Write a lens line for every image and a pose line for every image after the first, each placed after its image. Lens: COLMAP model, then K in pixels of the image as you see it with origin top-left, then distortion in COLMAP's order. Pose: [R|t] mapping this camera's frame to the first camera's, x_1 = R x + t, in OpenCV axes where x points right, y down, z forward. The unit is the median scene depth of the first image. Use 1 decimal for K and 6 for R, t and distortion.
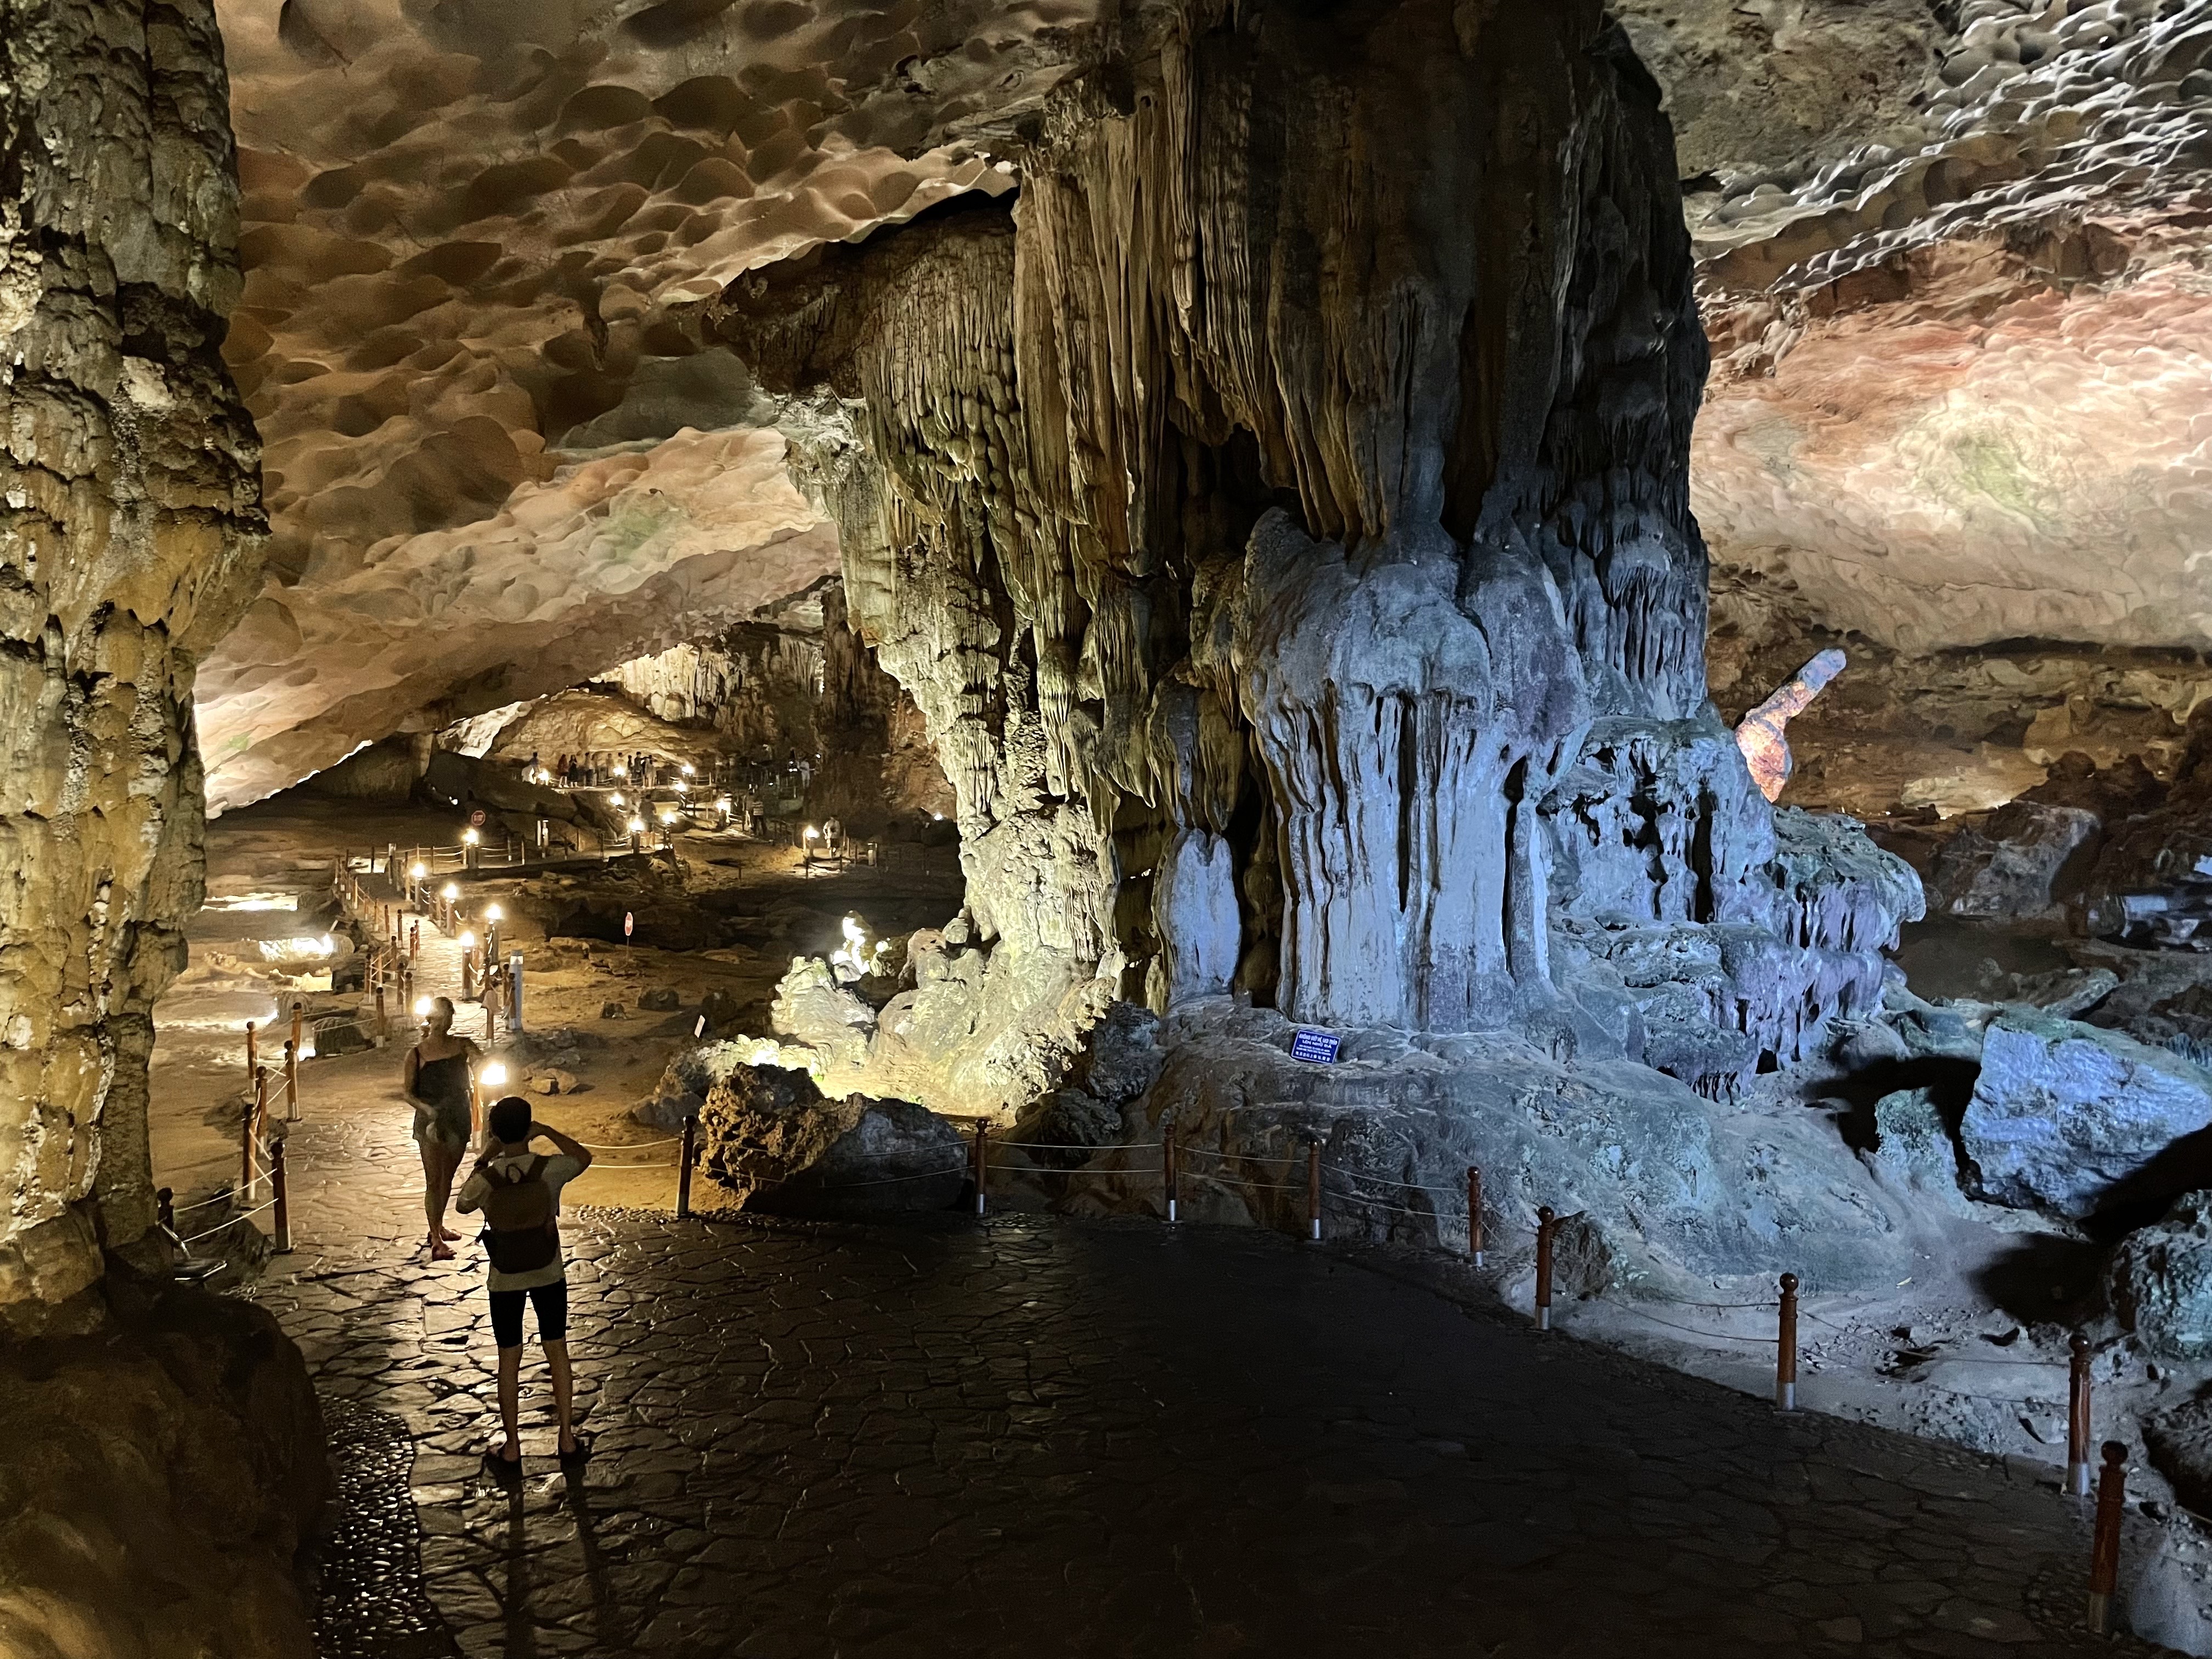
lens RADIAL K [[1661.0, 0, 1098.8], [0, 1661.0, 835.6], [0, 0, 1]] dist [-0.035502, -0.010176]
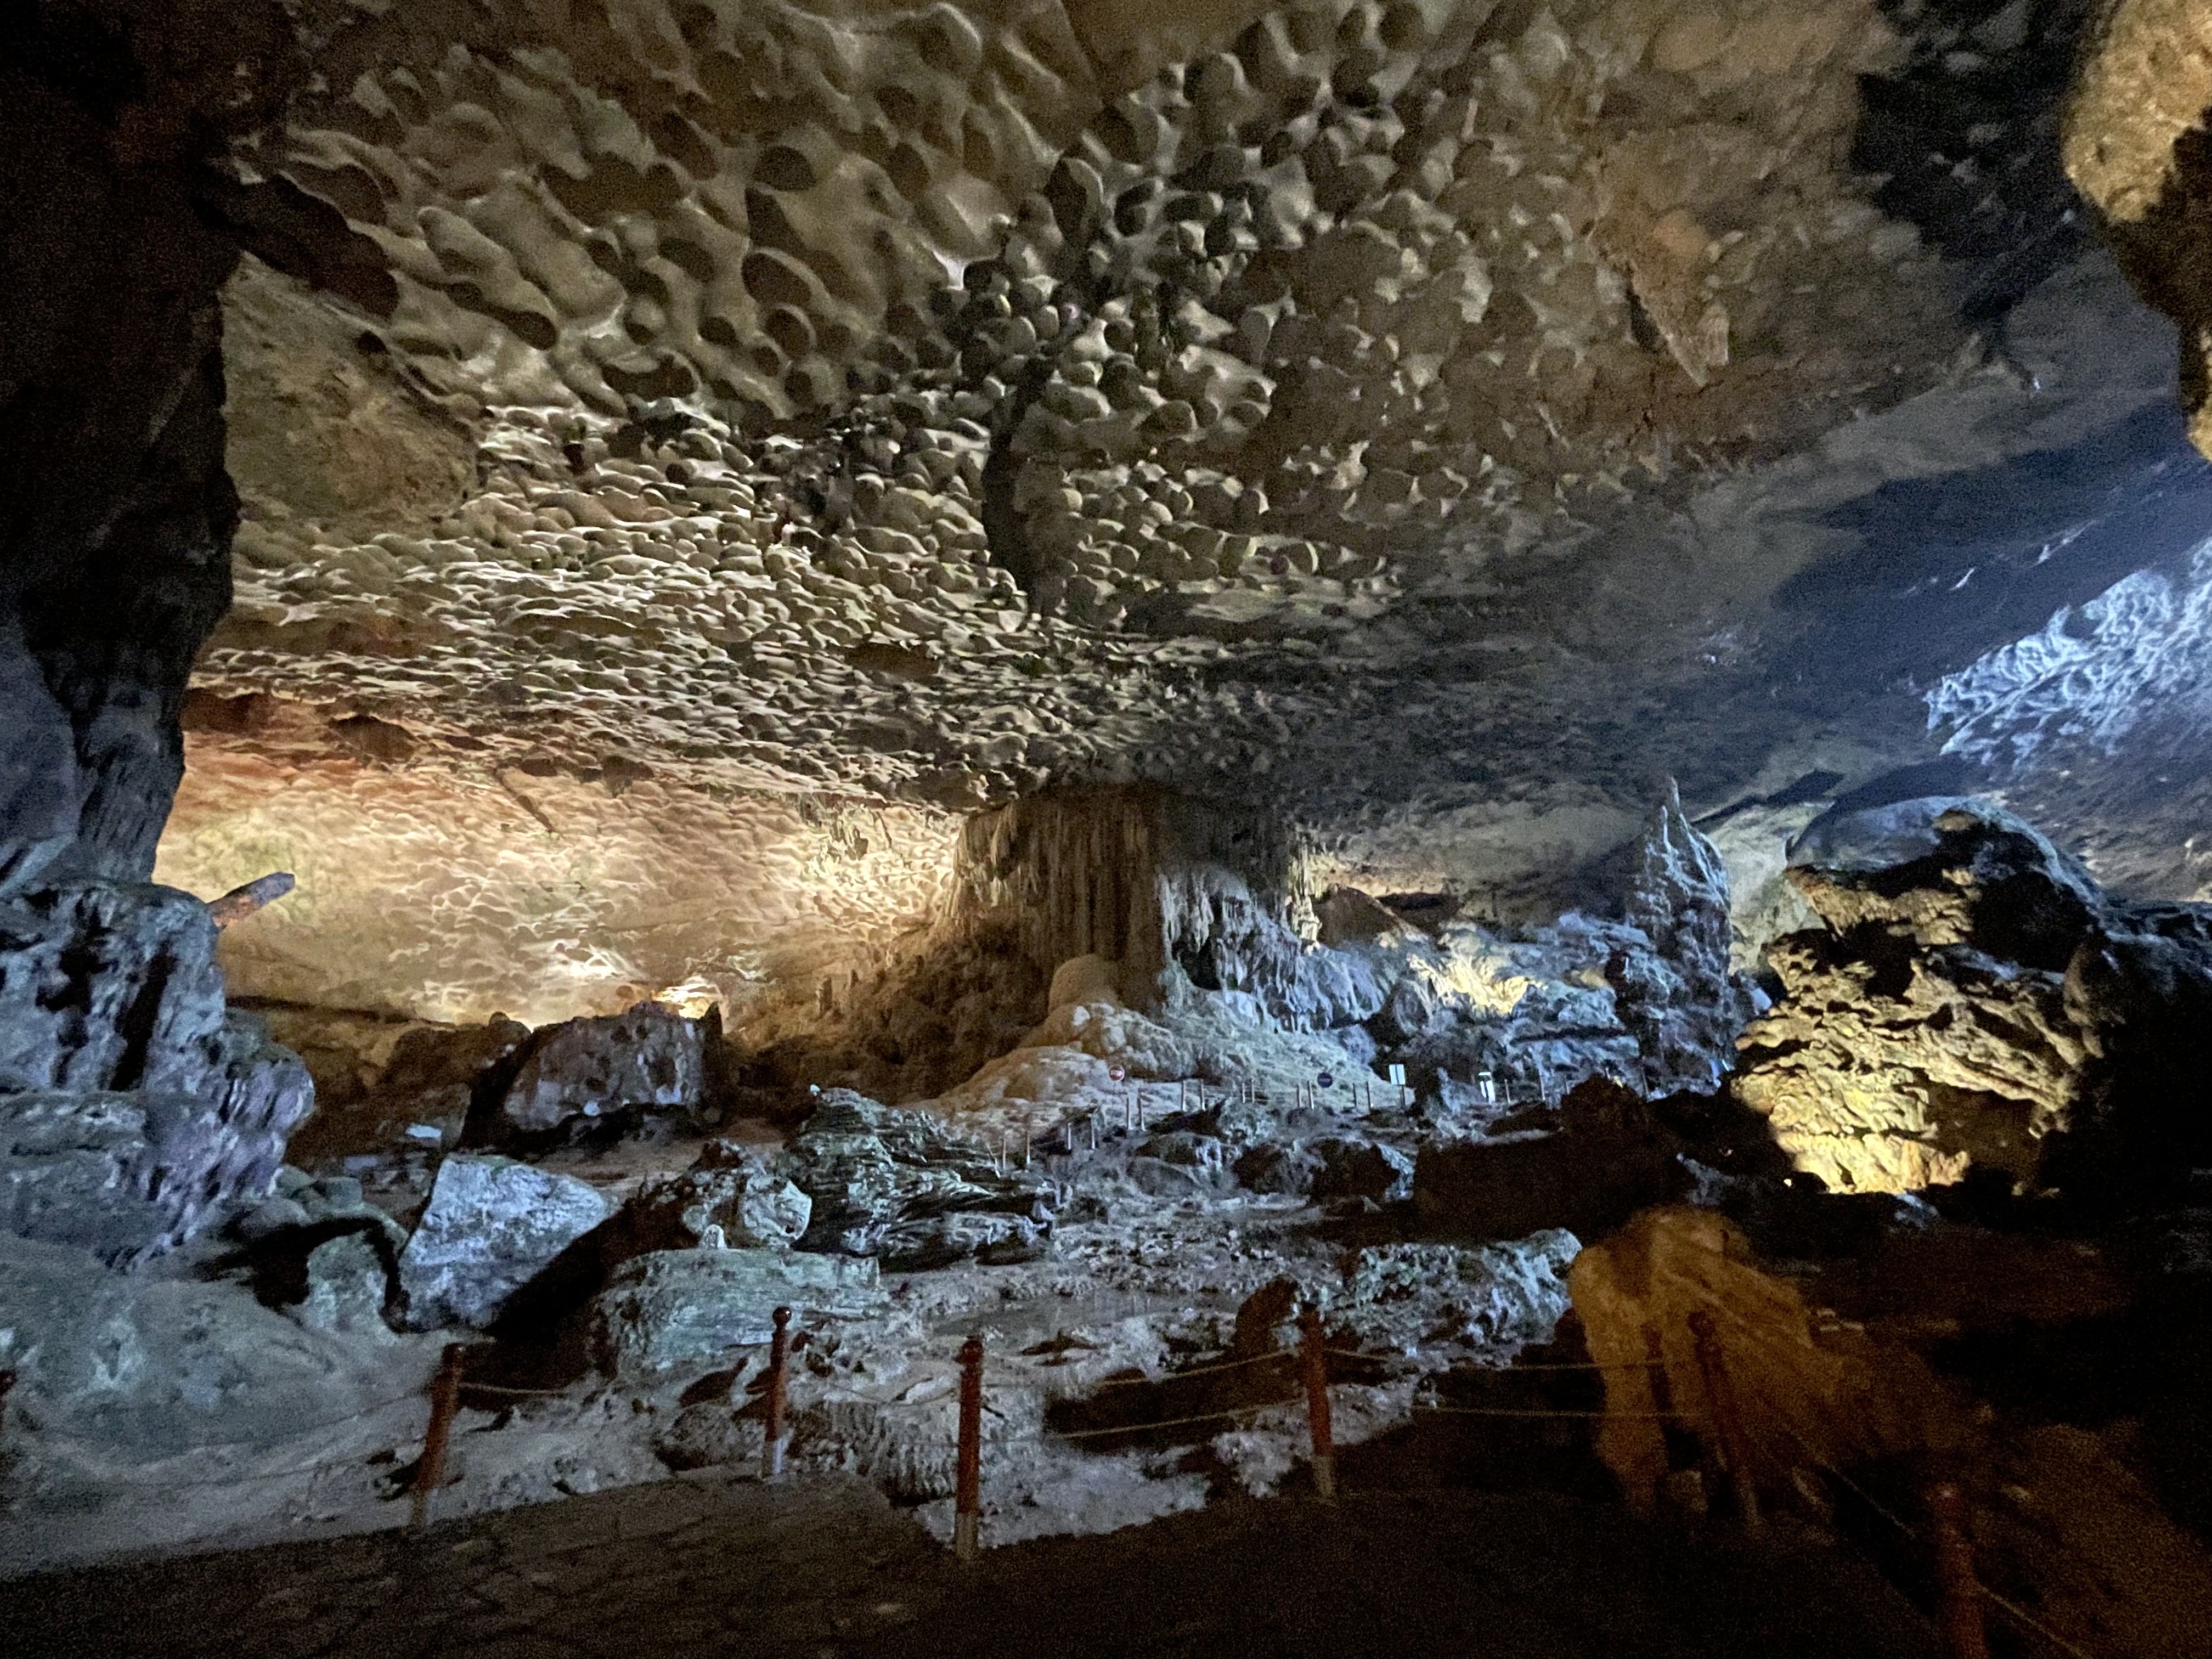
lens RADIAL K [[938.6, 0, 1100.6], [0, 938.6, 820.5], [0, 0, 1]] dist [0.001144, -0.000331]
pose [[0.309403, 0.271127, 0.911460, -0.003831], [0.045918, 0.953115, -0.299105, 0.102832], [-0.949822, 0.134396, 0.282447, 0.305316]]
